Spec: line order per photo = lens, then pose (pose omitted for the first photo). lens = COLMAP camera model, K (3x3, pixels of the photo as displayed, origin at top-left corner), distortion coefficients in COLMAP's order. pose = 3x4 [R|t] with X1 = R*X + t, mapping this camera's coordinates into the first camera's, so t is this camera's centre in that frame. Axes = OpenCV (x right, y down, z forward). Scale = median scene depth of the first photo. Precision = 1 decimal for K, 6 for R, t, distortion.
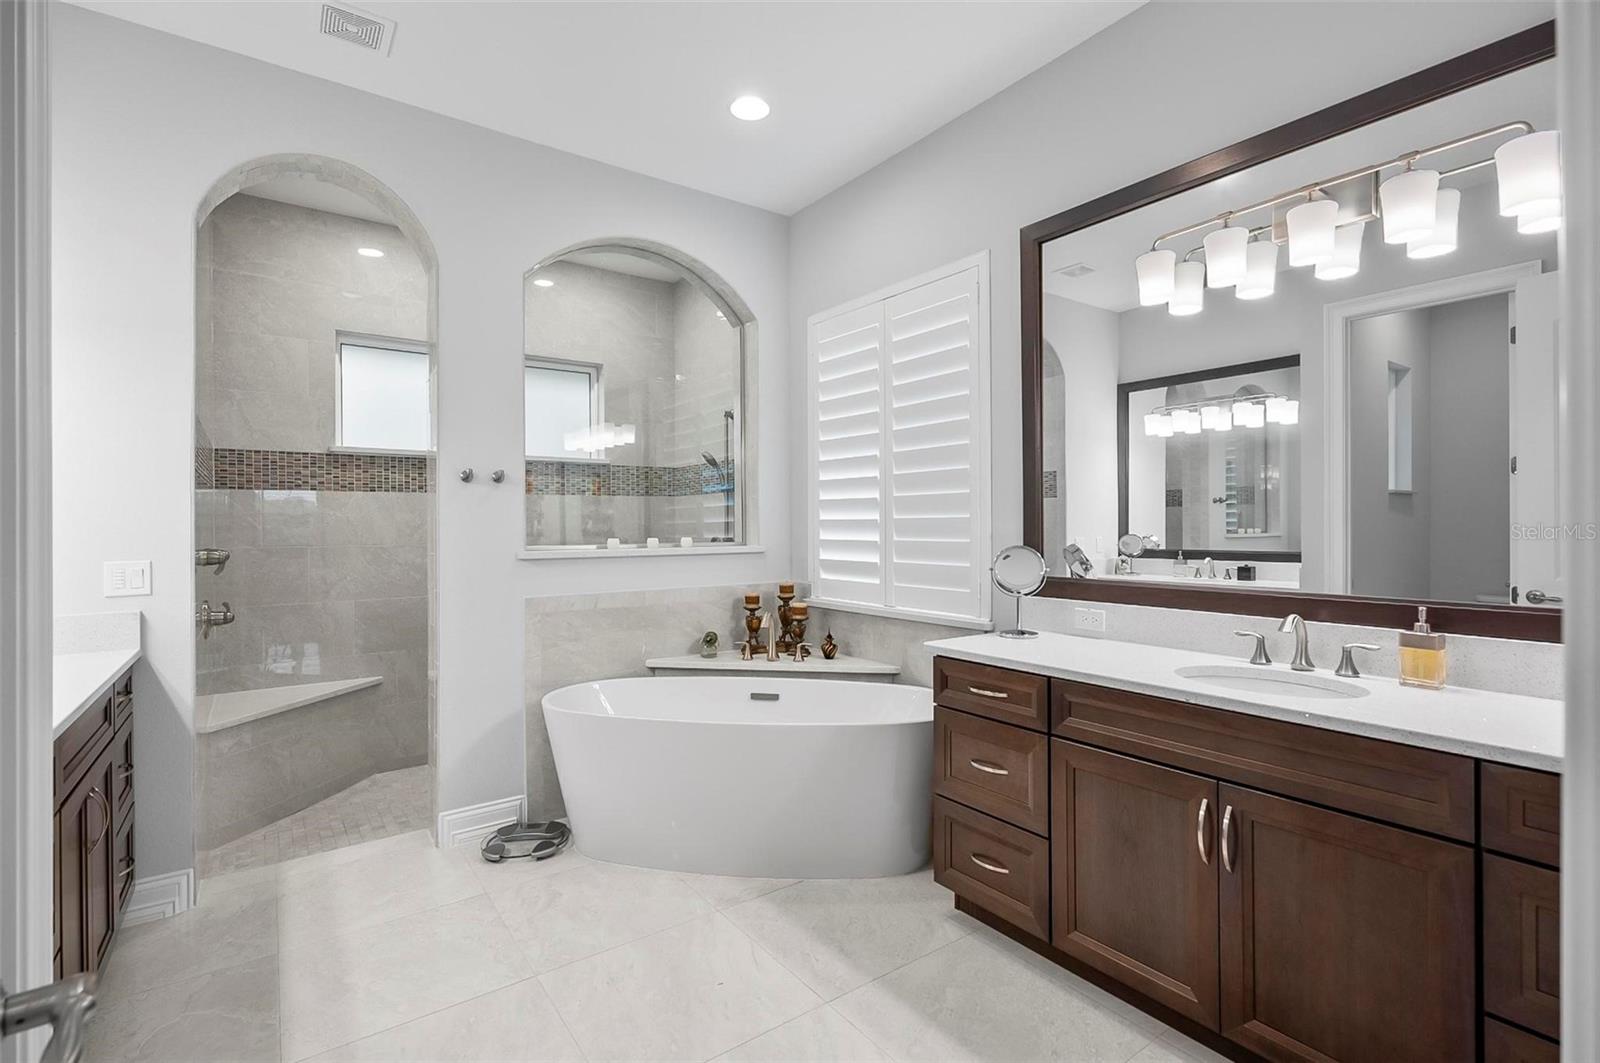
lens RADIAL K [[738.4, 0, 800.0], [0, 738.4, 531.5], [0, 0, 1]] dist [0.003140, 0.000456]
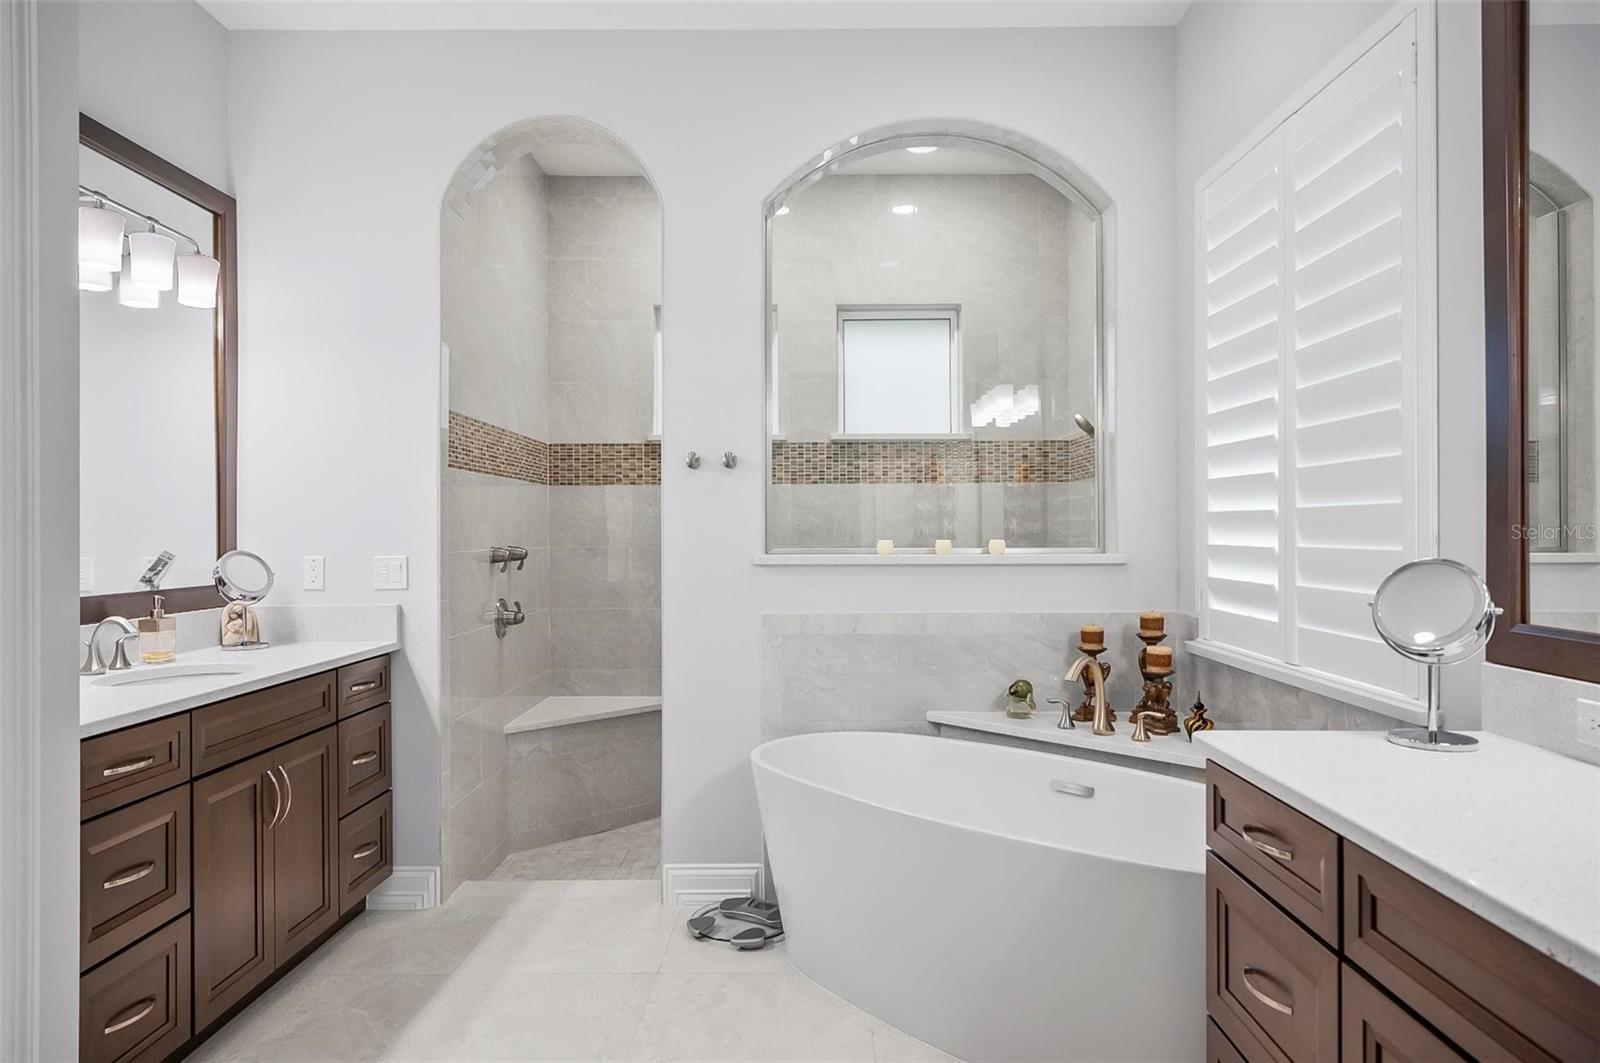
lens RADIAL K [[977.7, 0, 802.5], [0, 977.7, 535.5], [0, 0, 1]] dist [-0.006604, -0.000138]
pose [[0.806220, 0.006441, -0.591581, 0.247810], [-0.005623, 0.999979, 0.003223, 0.002433], [0.591589, 0.000728, 0.806239, 0.166817]]
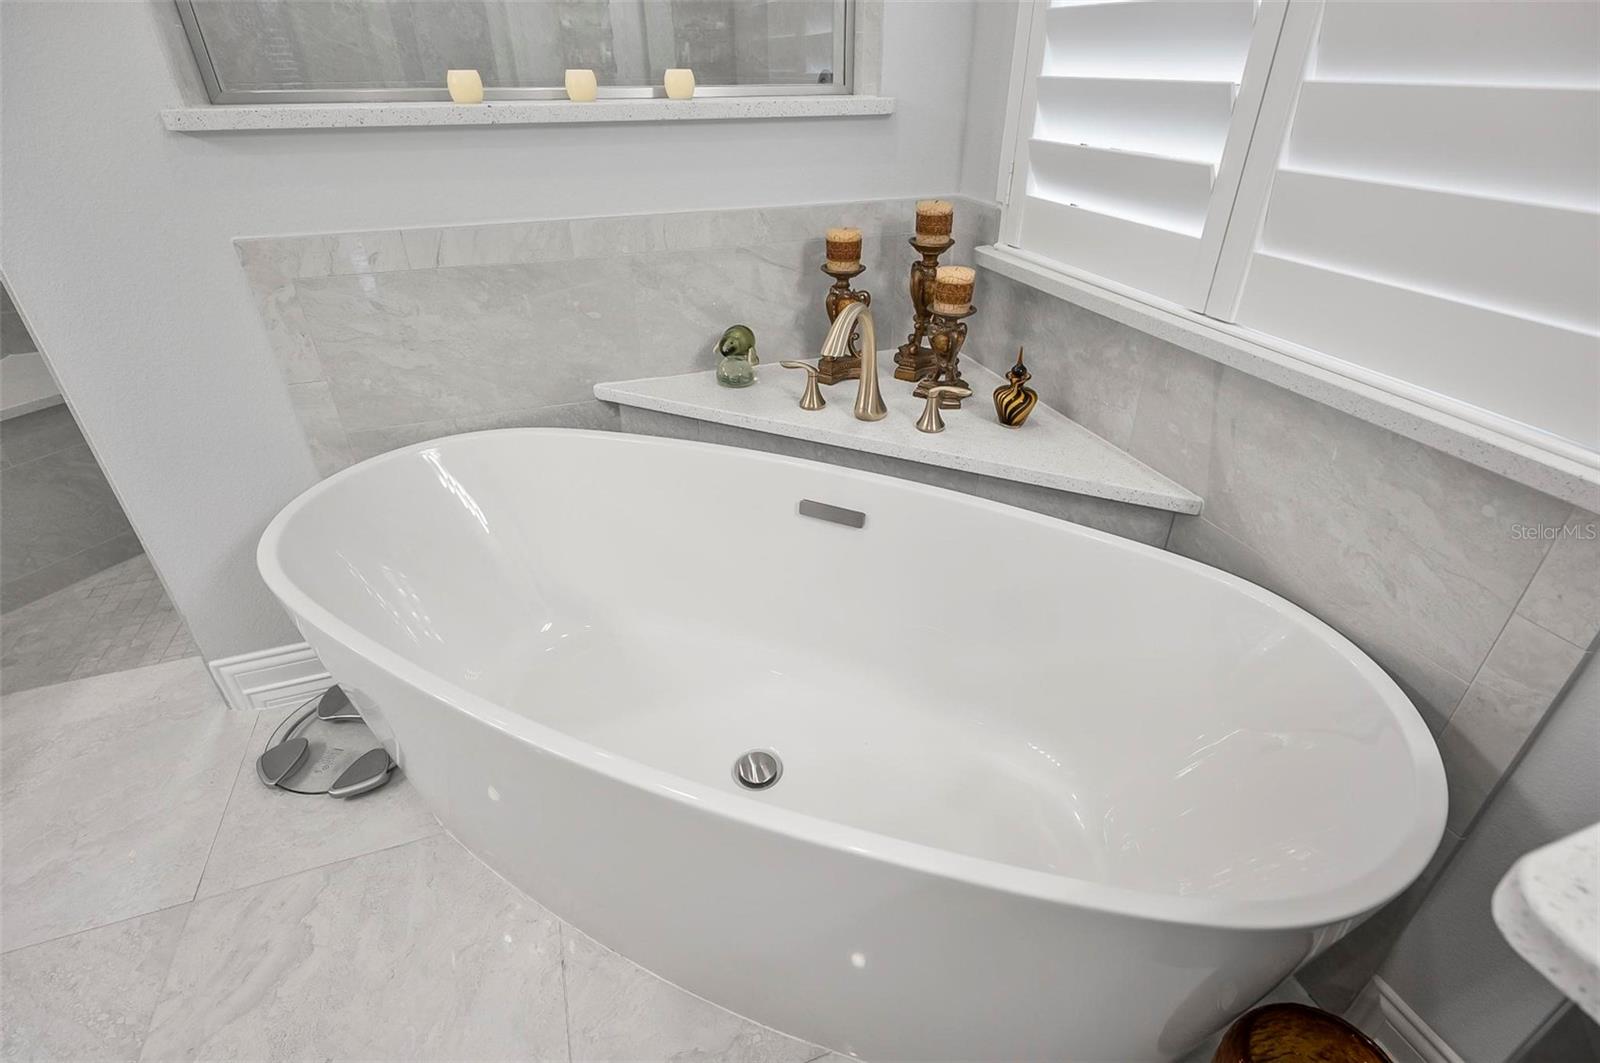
lens RADIAL K [[767.0, 0, 805.6], [0, 767.0, 528.3], [0, 0, 1]] dist [0.002233, -0.000340]
pose [[0.961697, 0.145146, -0.232531, 0.037328], [-0.005095, 0.857622, 0.514256, 0.007608], [0.274066, -0.493373, 0.825512, 0.597288]]
